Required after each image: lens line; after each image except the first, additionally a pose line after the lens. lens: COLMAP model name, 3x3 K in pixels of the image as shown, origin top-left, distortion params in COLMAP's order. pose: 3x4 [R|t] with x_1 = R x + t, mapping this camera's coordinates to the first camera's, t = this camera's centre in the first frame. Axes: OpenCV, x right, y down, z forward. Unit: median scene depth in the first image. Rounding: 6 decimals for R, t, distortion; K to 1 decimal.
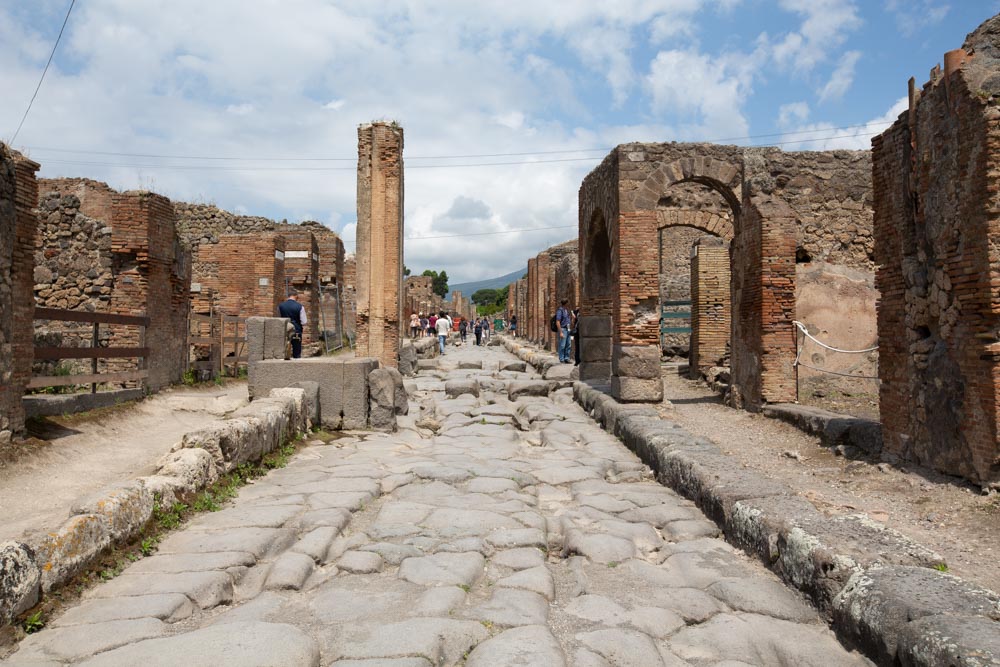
lens RADIAL K [[959.8, 0, 499.5], [0, 959.8, 333.9], [0, 0, 1]] dist [0.000685, 0.000000]
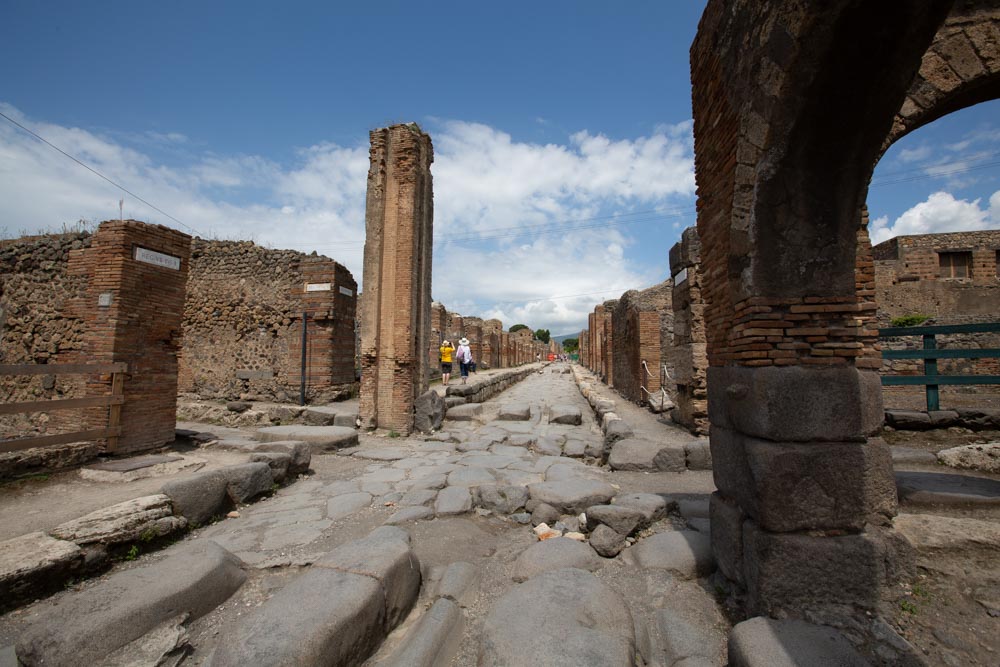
lens RADIAL K [[459.8, 0, 494.5], [0, 459.8, 324.0], [0, 0, 1]] dist [-0.036515, 0.010127]
pose [[0.984105, -0.012374, -0.177157, 0.026313], [-0.001822, 0.996814, -0.079746, -0.015016], [0.177579, 0.078801, 0.980947, 0.630017]]
